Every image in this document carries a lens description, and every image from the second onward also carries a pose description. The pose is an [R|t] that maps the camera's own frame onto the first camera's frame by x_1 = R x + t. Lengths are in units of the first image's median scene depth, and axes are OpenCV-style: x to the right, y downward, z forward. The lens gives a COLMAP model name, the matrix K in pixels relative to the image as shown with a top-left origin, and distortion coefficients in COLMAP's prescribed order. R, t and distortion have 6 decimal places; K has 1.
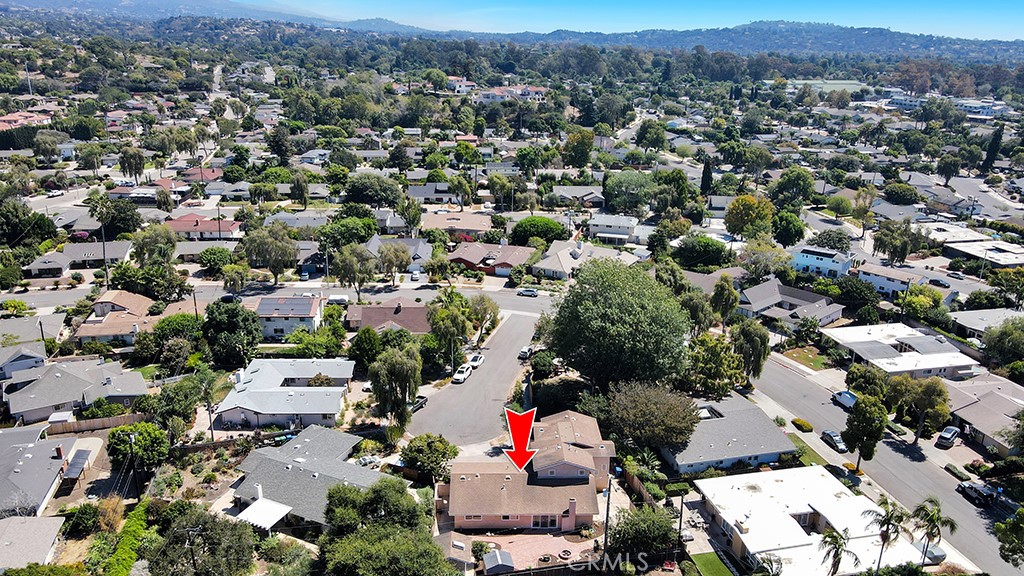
lens RADIAL K [[736.2, 0, 511.3], [0, 736.2, 285.6], [0, 0, 1]] dist [0.014528, 0.003821]
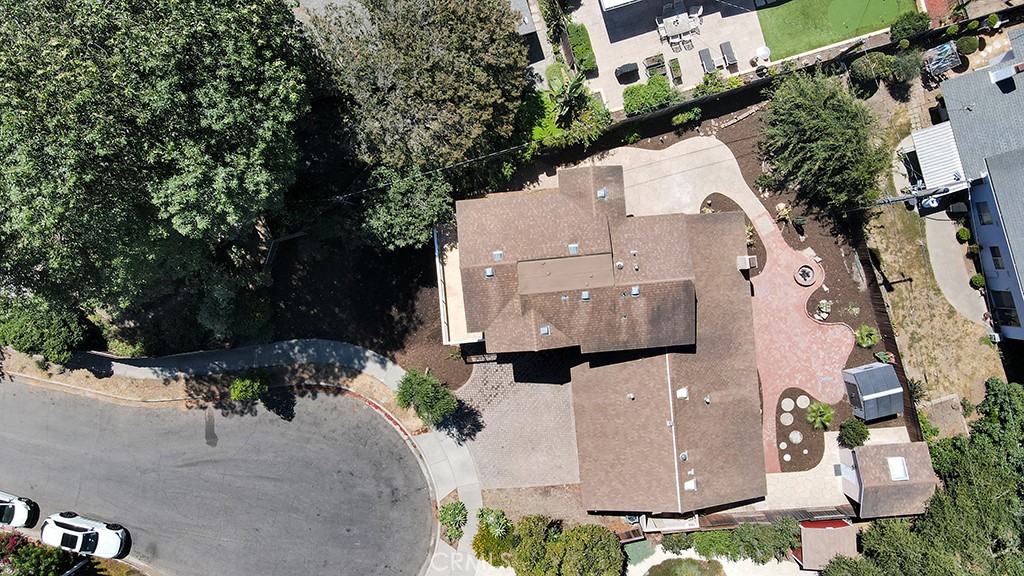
lens RADIAL K [[736.2, 0, 512.2], [0, 736.2, 285.6], [0, 0, 1]] dist [0.014528, 0.003821]
pose [[-0.058976, -0.997528, -0.038215, 0.076393], [0.334288, -0.055806, 0.940817, -0.190423], [-0.940624, 0.042711, 0.336753, 0.781171]]
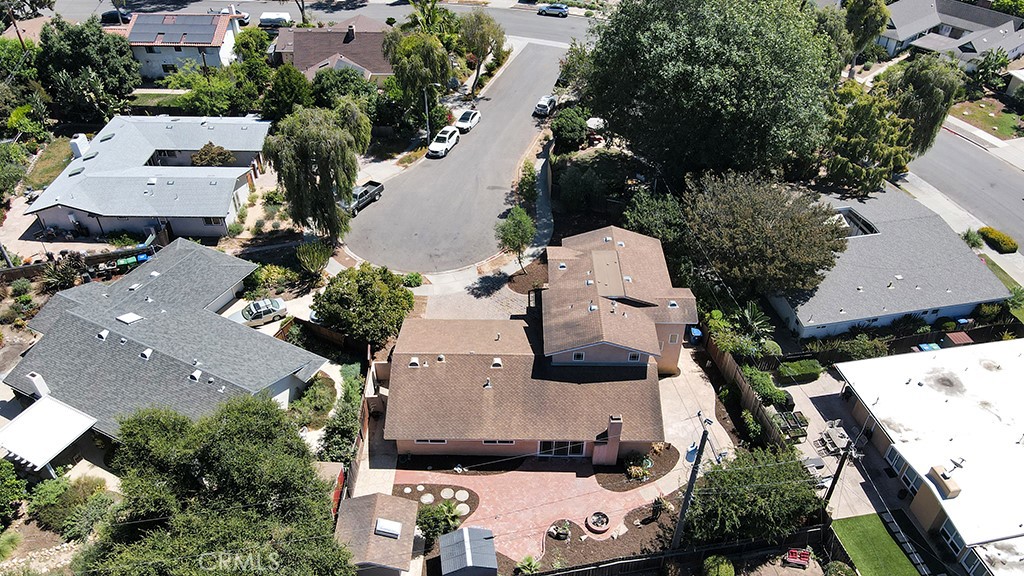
lens RADIAL K [[736.2, 0, 501.7], [0, 736.2, 278.0], [0, 0, 1]] dist [0.014528, 0.003821]
pose [[0.998722, 0.020586, -0.046161, 0.018866], [-0.003458, 0.938987, 0.343936, 0.011730], [0.050424, -0.343336, 0.937858, 0.426912]]
